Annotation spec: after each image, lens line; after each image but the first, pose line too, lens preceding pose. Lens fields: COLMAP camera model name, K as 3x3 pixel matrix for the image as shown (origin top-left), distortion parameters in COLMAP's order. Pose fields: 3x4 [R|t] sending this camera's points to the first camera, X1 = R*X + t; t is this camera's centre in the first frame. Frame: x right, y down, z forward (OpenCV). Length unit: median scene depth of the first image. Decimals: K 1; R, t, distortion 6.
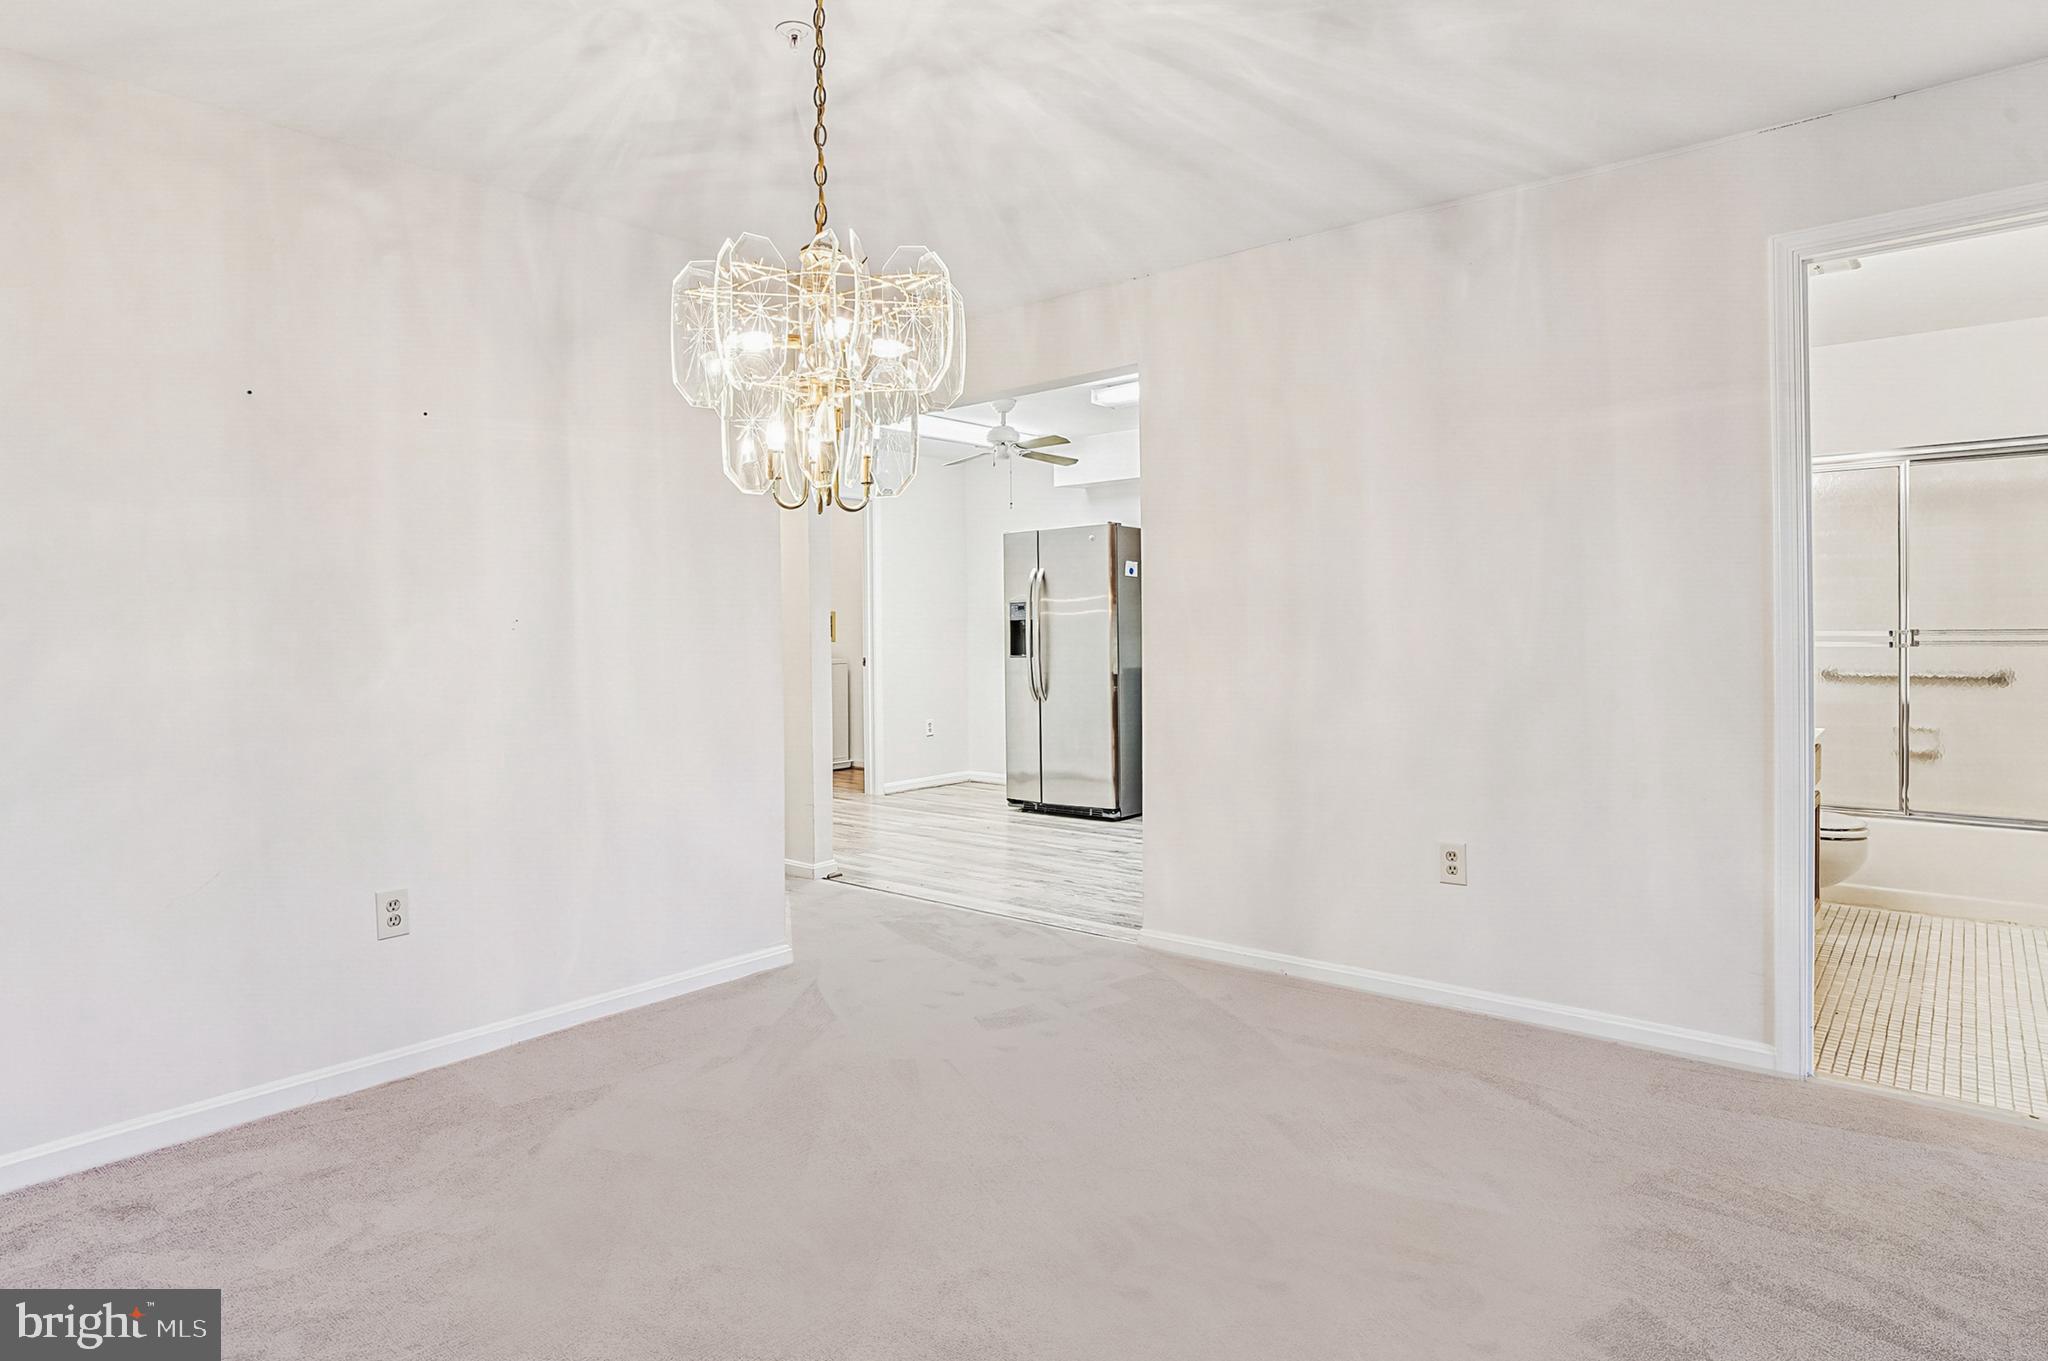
lens RADIAL K [[1116.5, 0, 1012.8], [0, 1116.5, 616.1], [0, 0, 1]] dist [-0.041977, 0.020356]
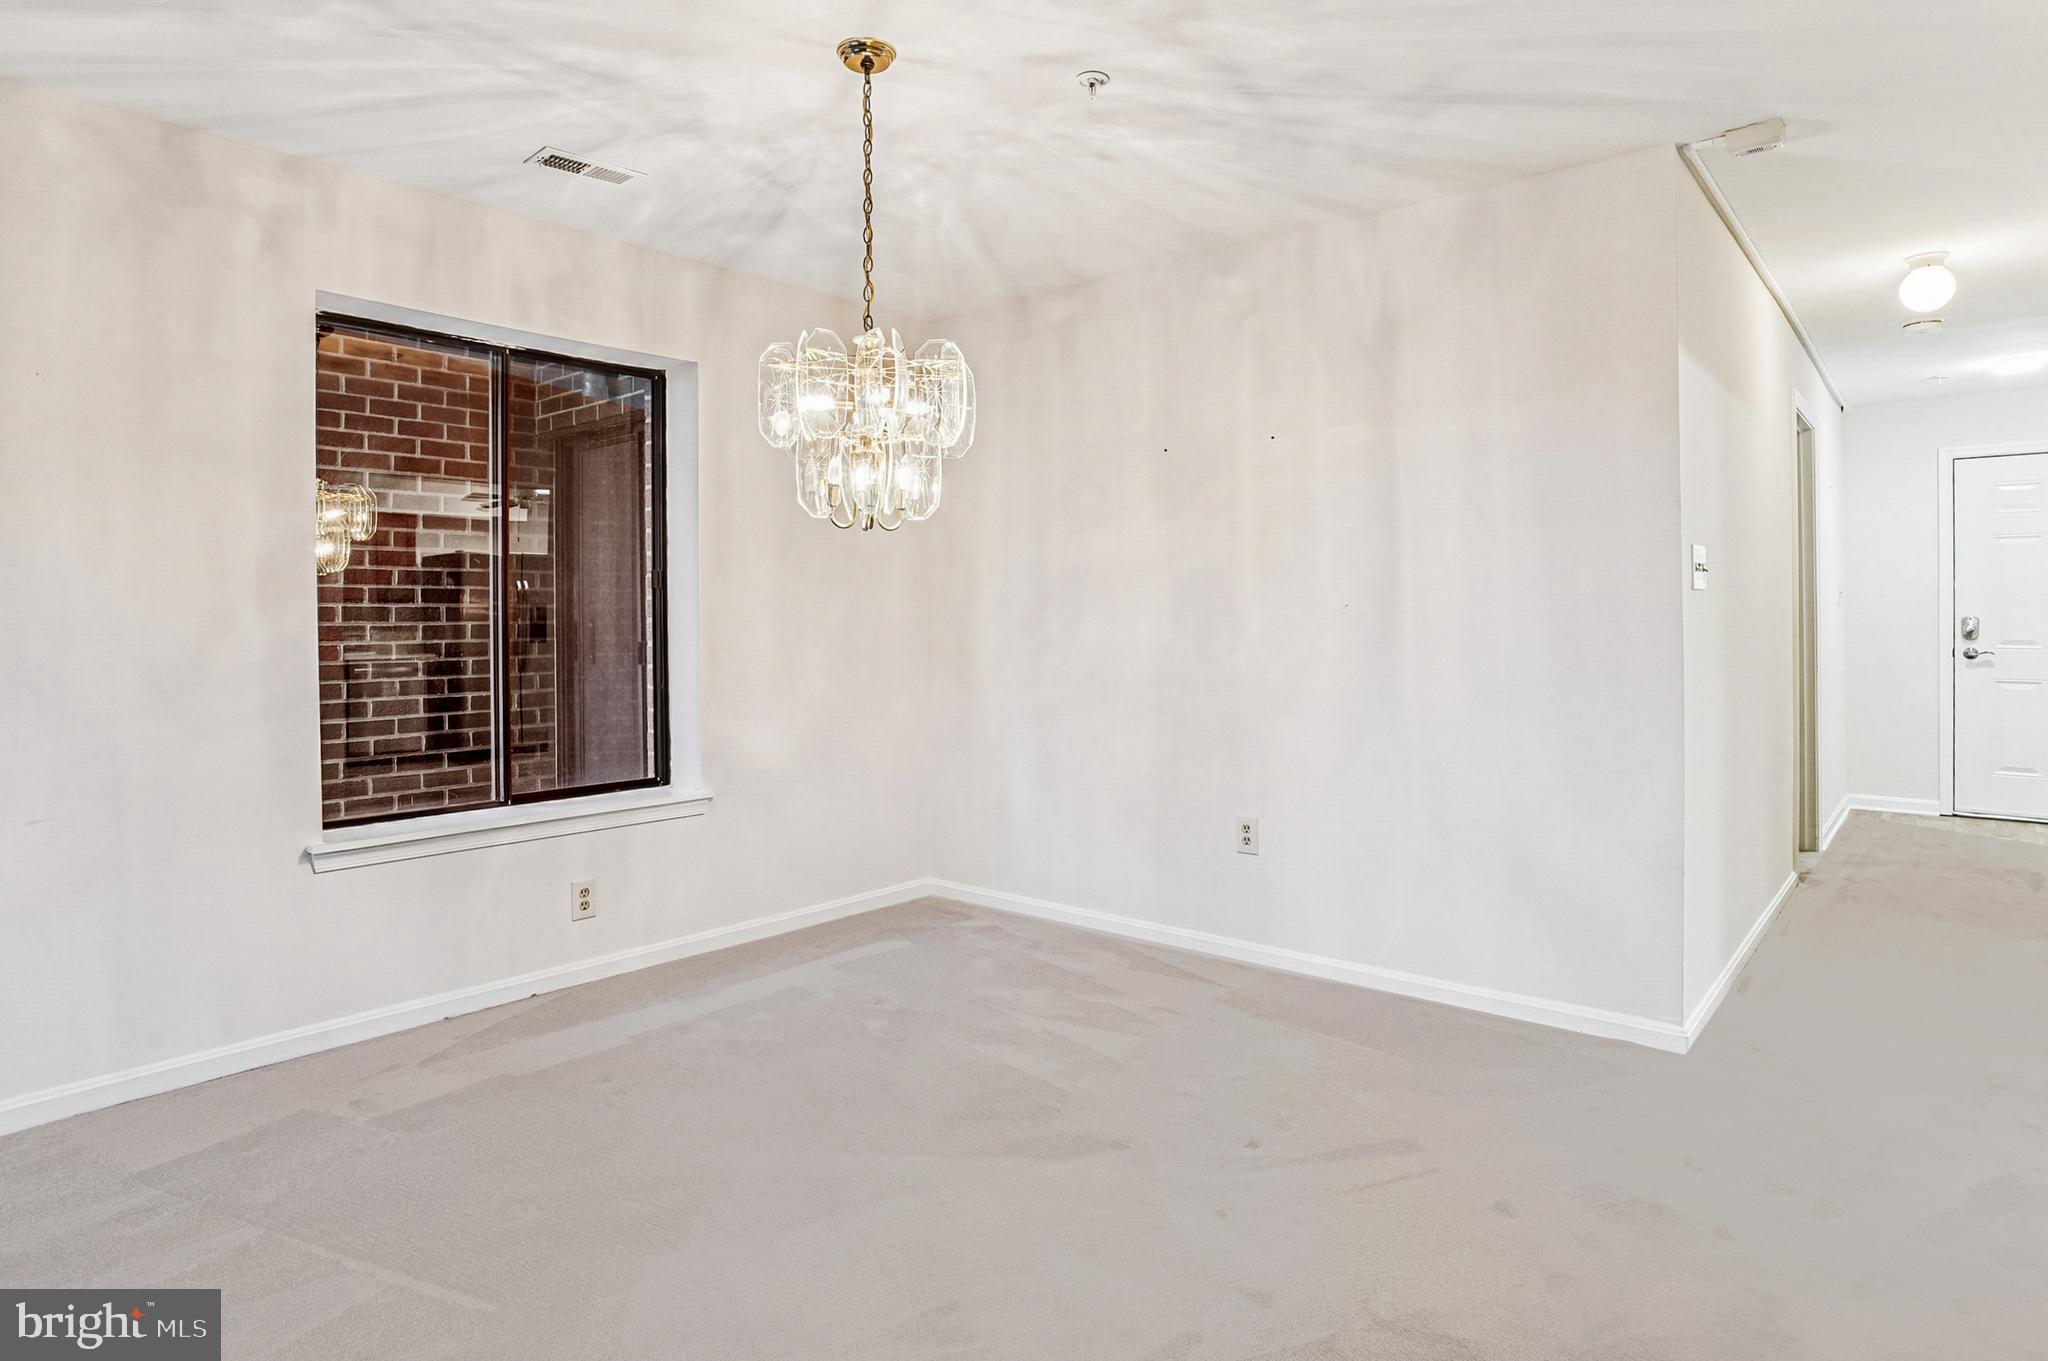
lens RADIAL K [[1116.5, 0, 1012.8], [0, 1116.5, 616.1], [0, 0, 1]] dist [-0.041977, 0.020356]
pose [[-0.002848, 0.015730, -0.999872, 0.781204], [0.012280, 0.999801, 0.015694, -0.009474], [0.999921, -0.012233, -0.003040, 0.776656]]
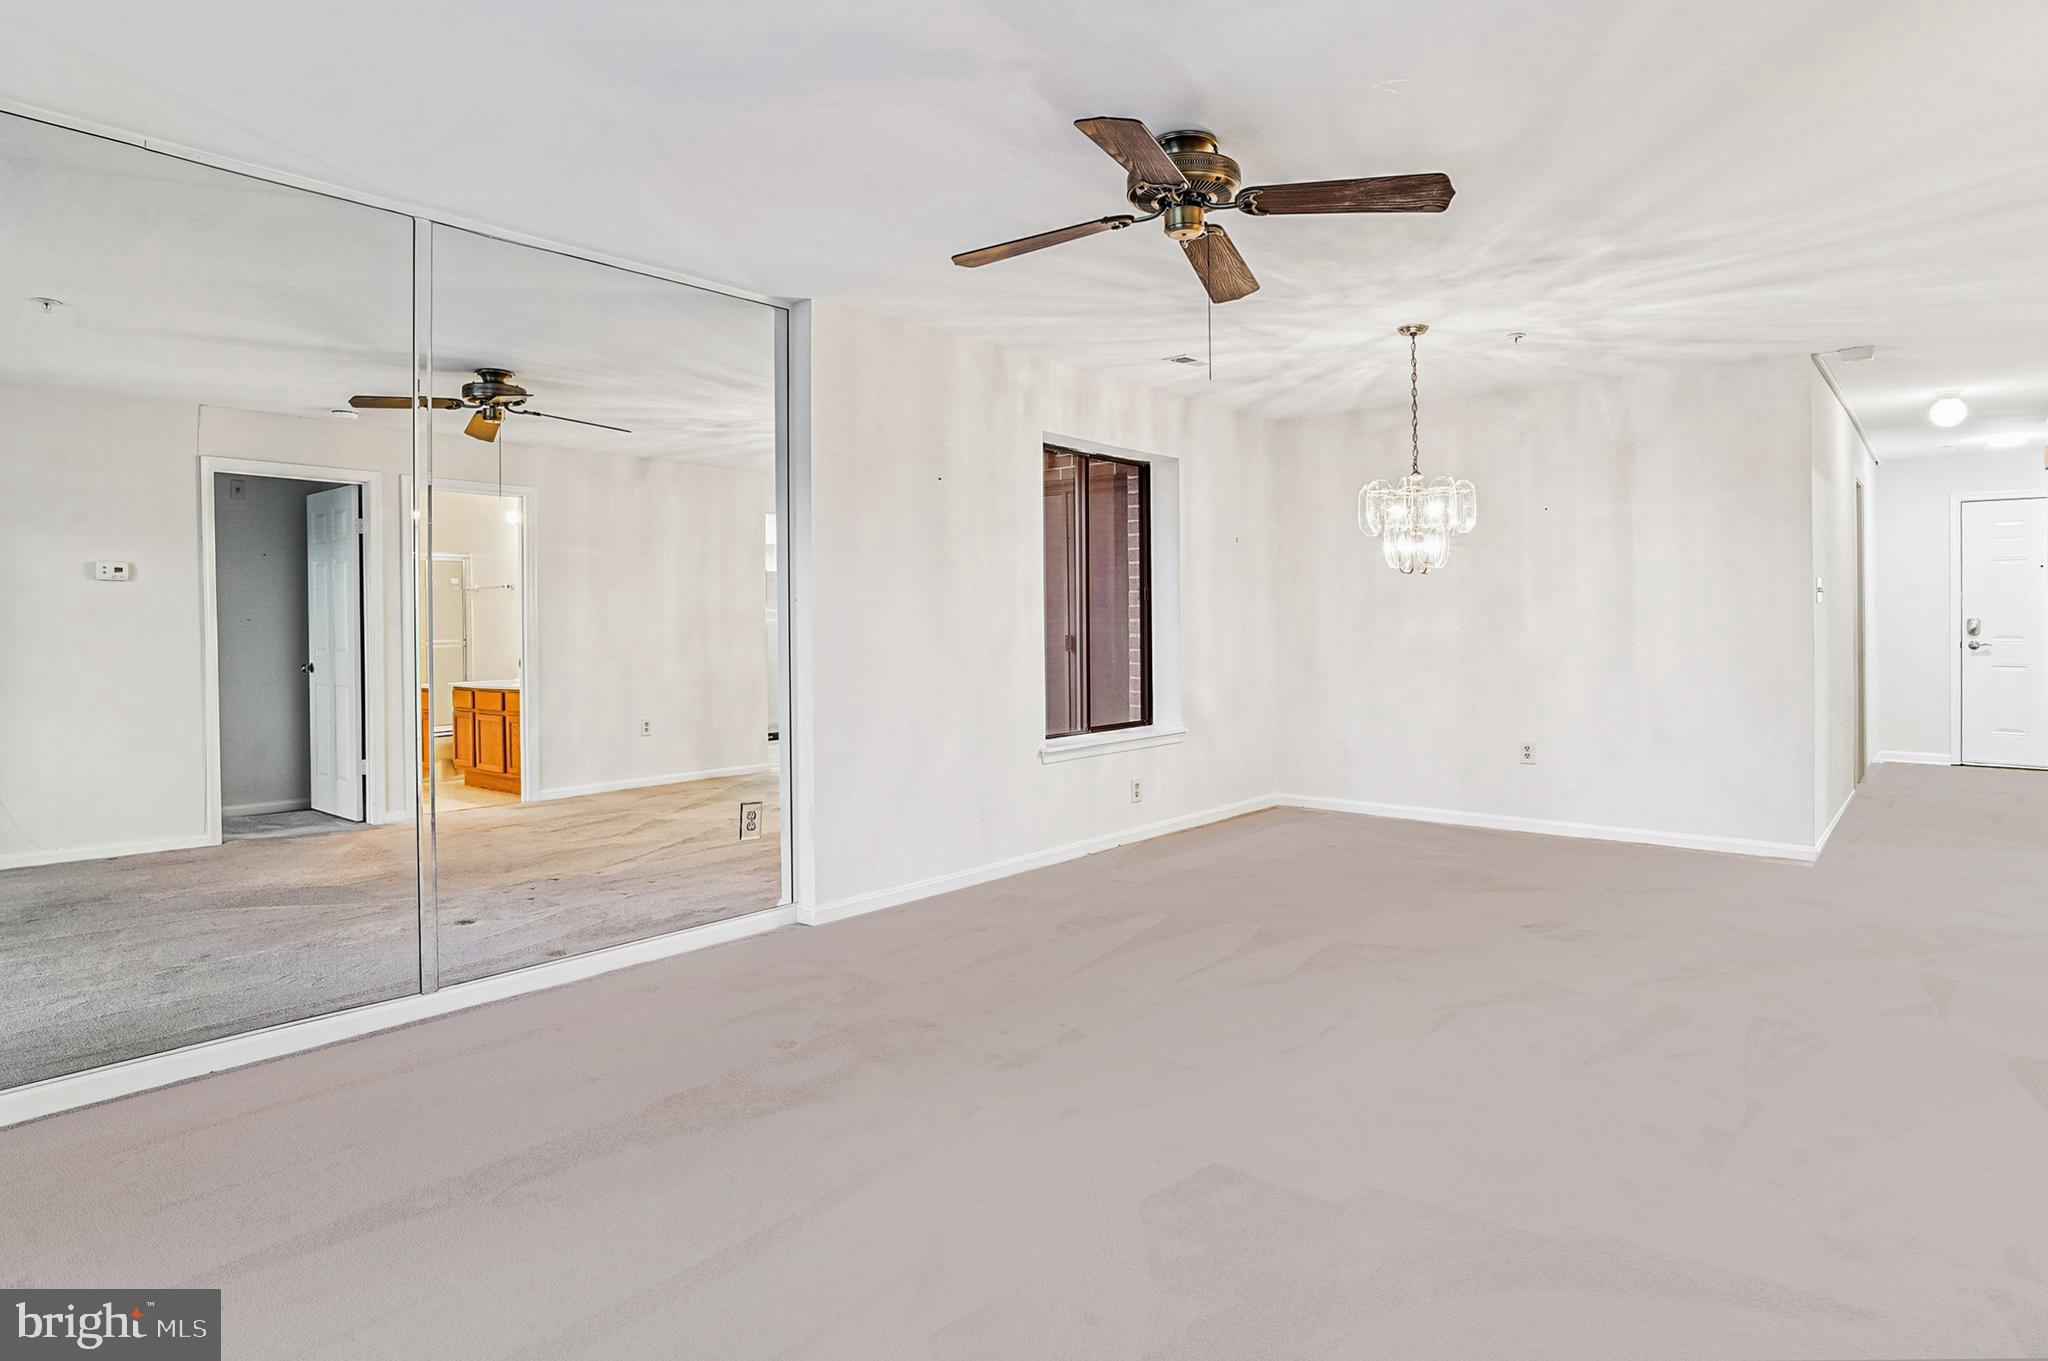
lens RADIAL K [[1113.0, 0, 1012.5], [0, 1113.0, 622.1], [0, 0, 1]] dist [-0.036979, 0.022320]
pose [[-0.002403, 0.018420, -0.999827, 1.633023], [0.012477, 0.999753, 0.018388, -0.029167], [0.999919, -0.012431, -0.002632, 0.028071]]
